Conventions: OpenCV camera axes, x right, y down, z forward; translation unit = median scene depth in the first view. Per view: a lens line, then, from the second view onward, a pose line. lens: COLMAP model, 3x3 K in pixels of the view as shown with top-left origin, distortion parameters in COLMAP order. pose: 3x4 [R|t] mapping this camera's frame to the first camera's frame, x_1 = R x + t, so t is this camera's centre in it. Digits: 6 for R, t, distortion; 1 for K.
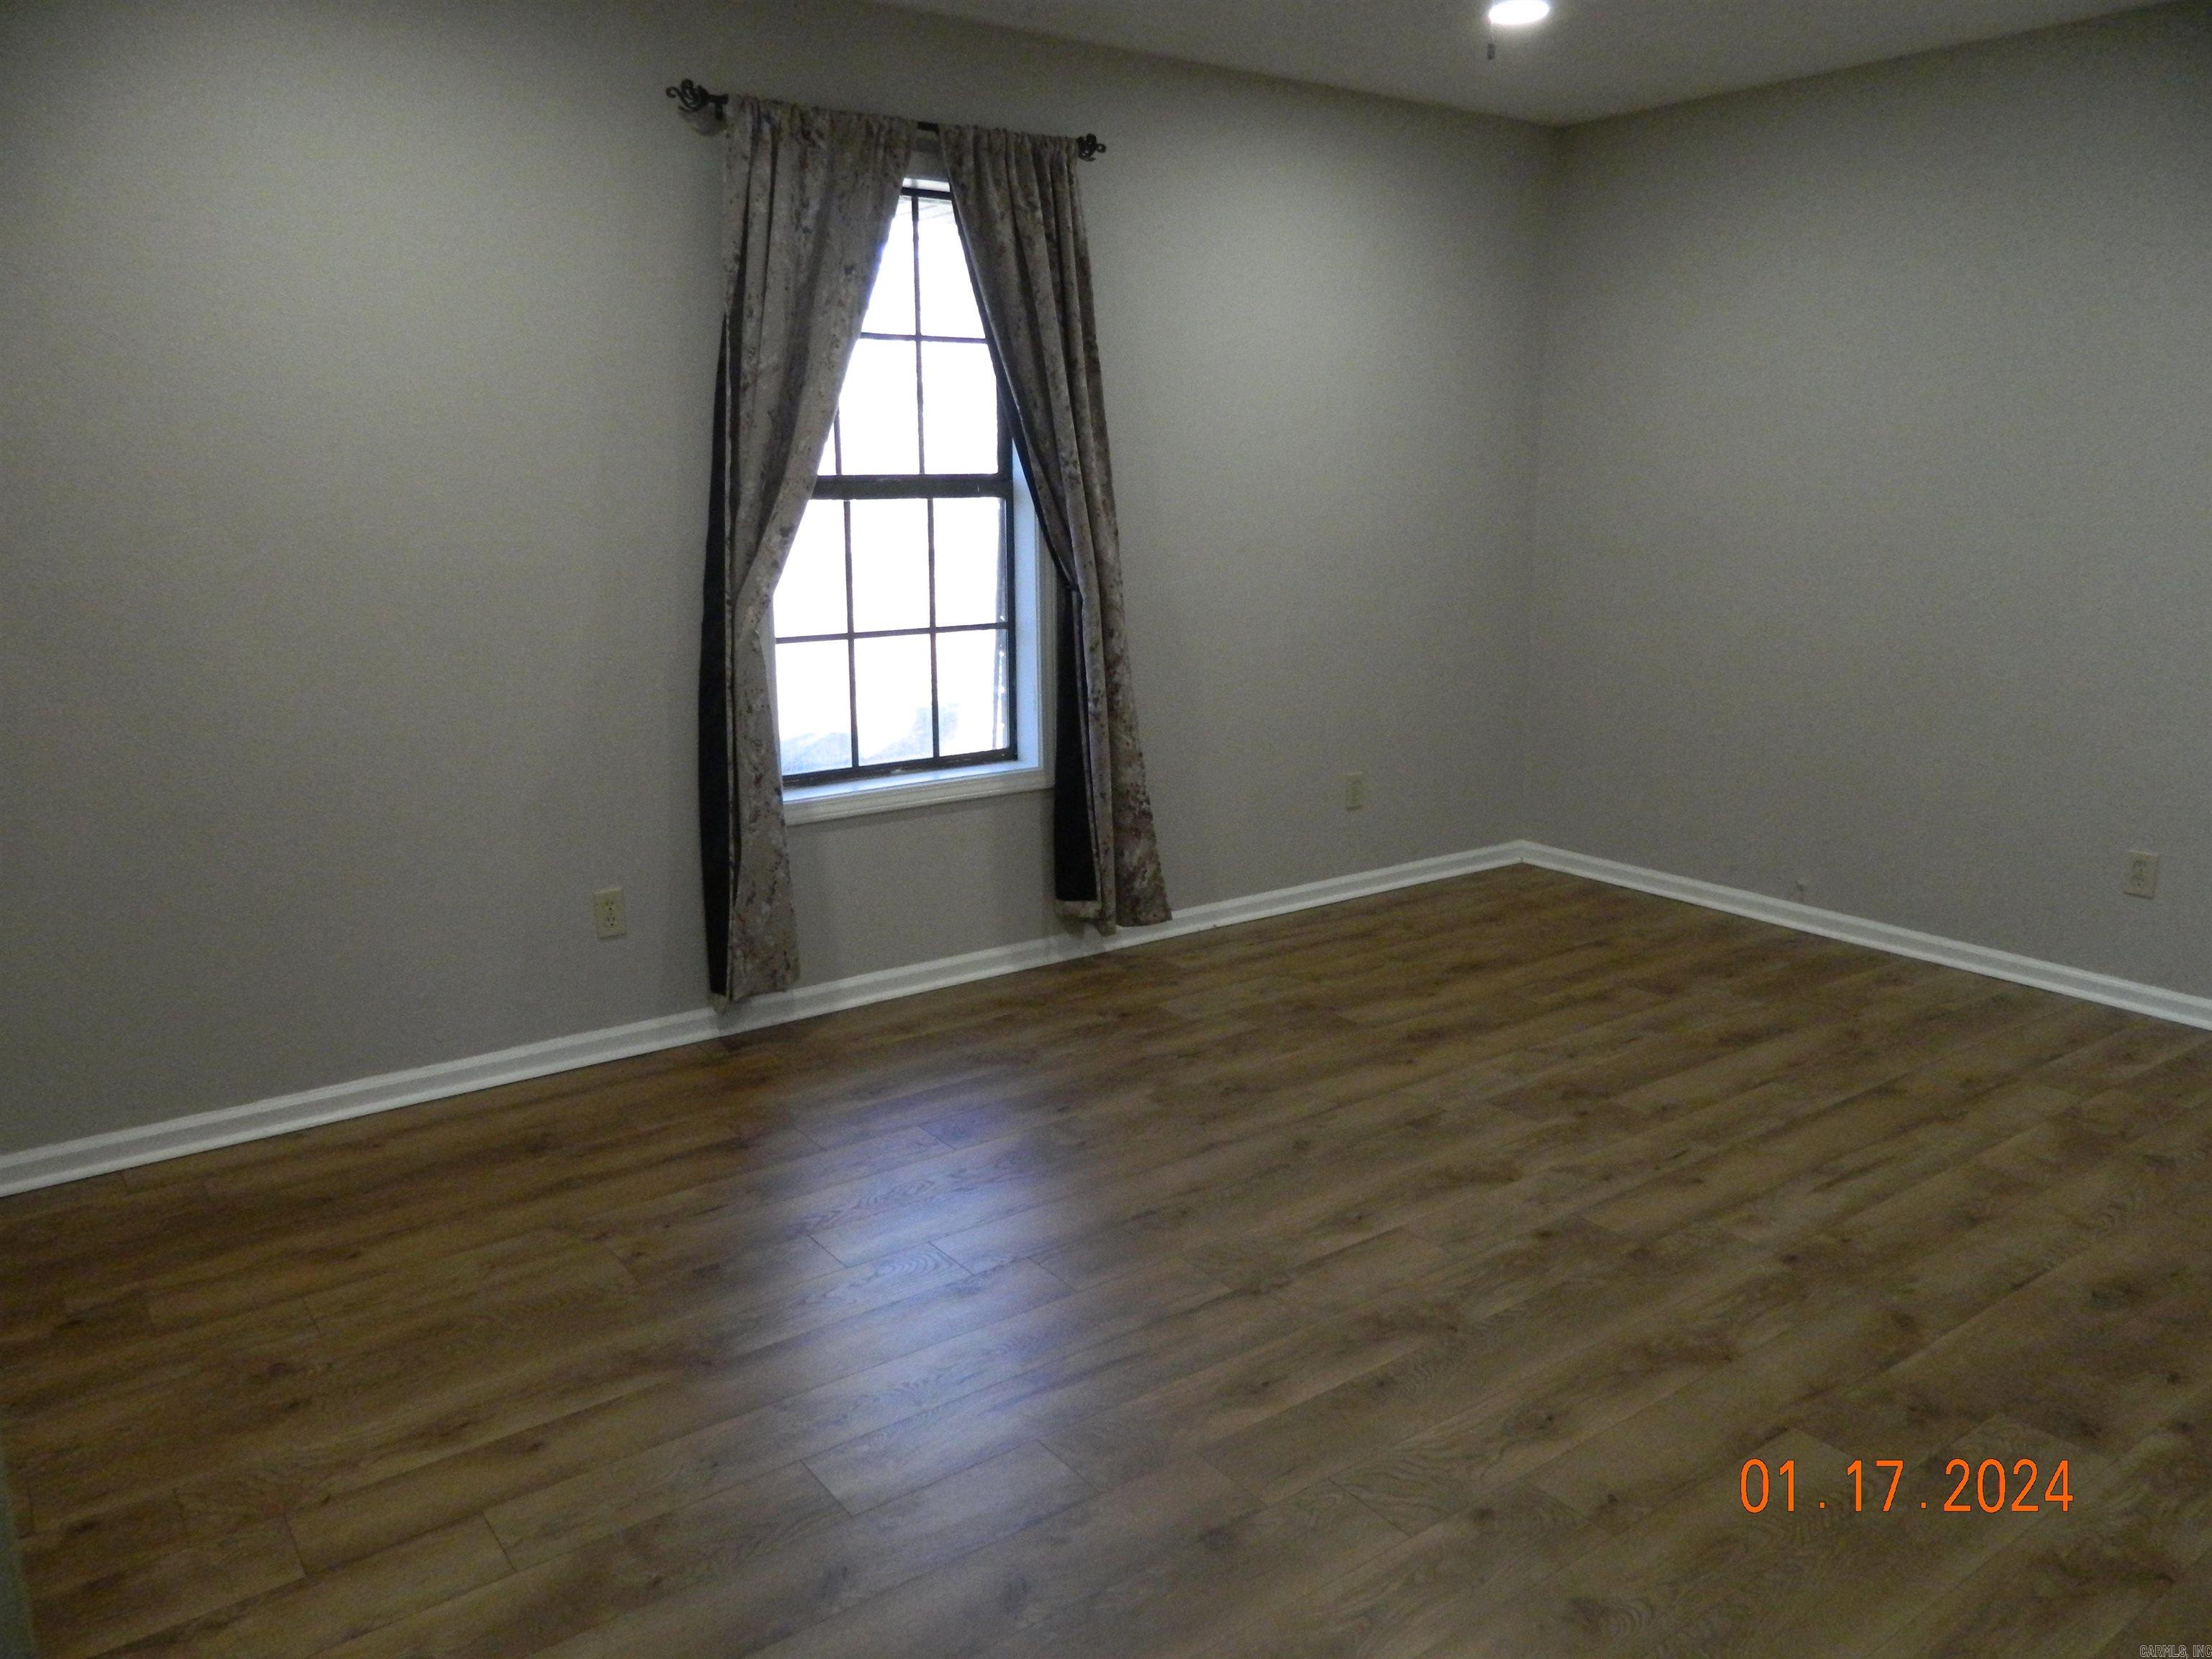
lens RADIAL K [[1618.8, 0, 1097.5], [0, 1618.8, 827.0], [0, 0, 1]] dist [-0.004628, -0.001802]
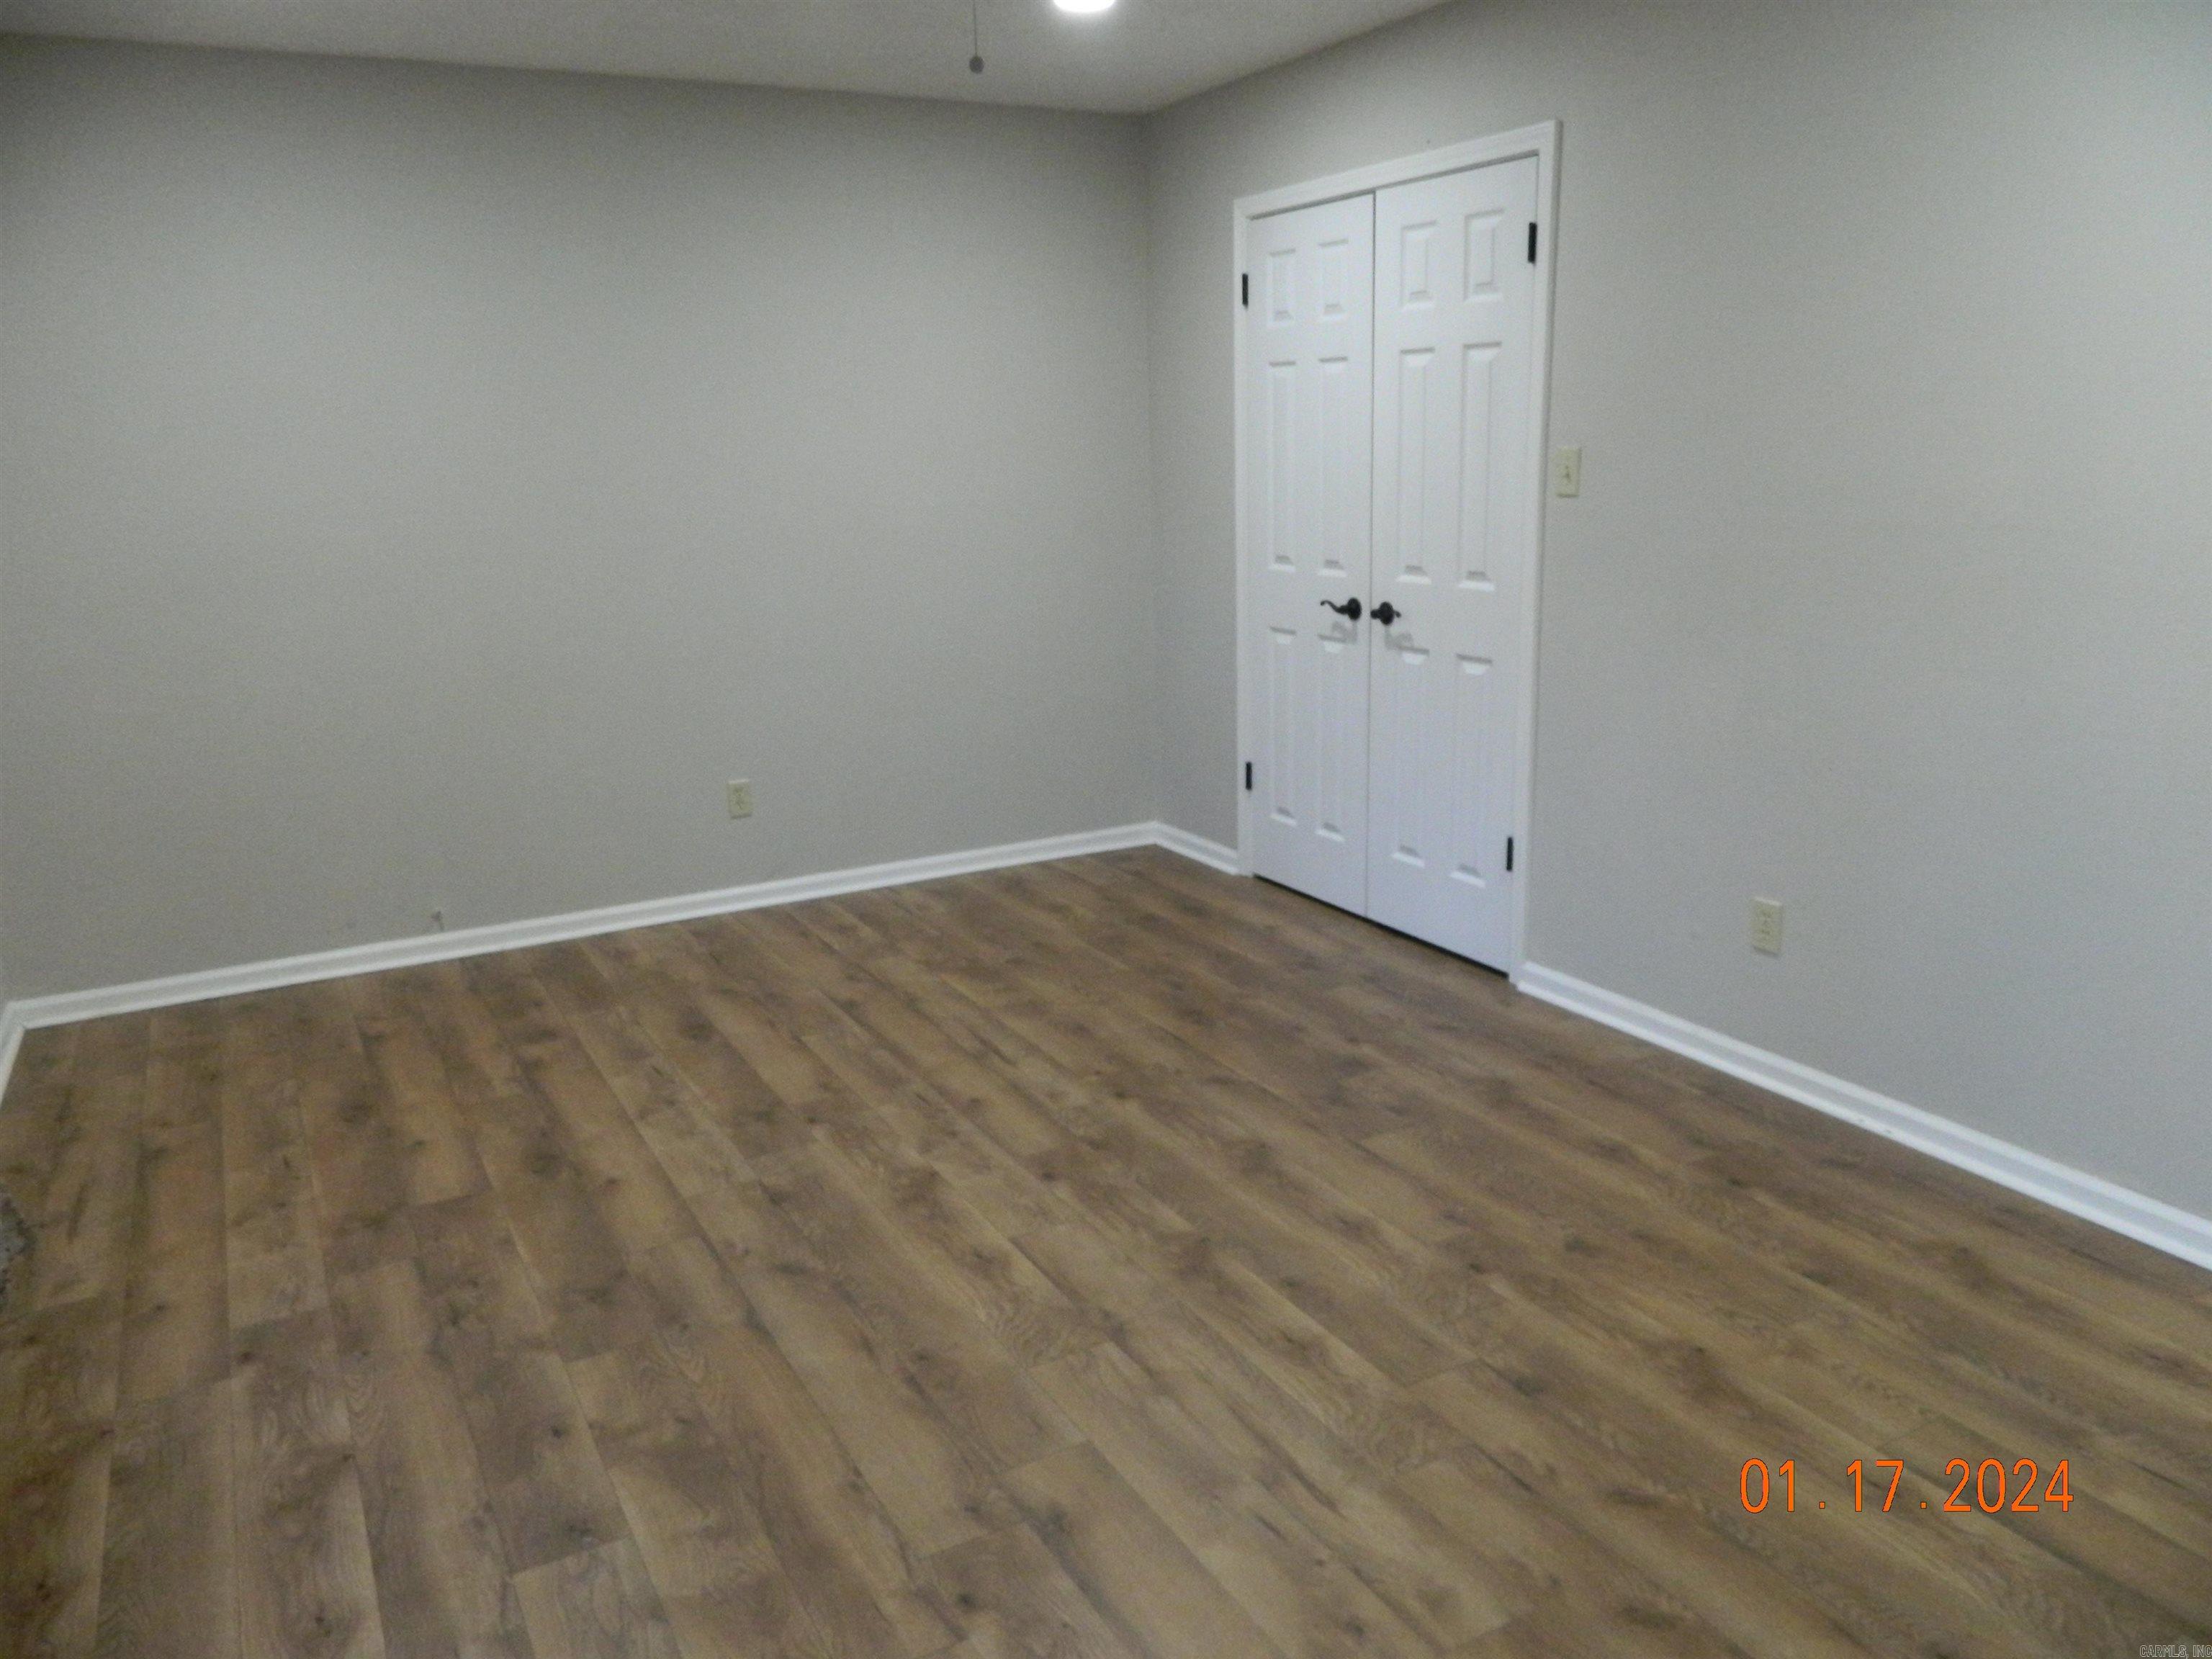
lens RADIAL K [[1618.8, 0, 1114.5], [0, 1618.8, 836.4], [0, 0, 1]] dist [-0.004628, -0.001802]
pose [[0.130197, -0.242444, 0.961389, -0.592841], [0.248970, 0.946569, 0.204990, -0.146465], [-0.959720, 0.212668, 0.183602, 0.600634]]
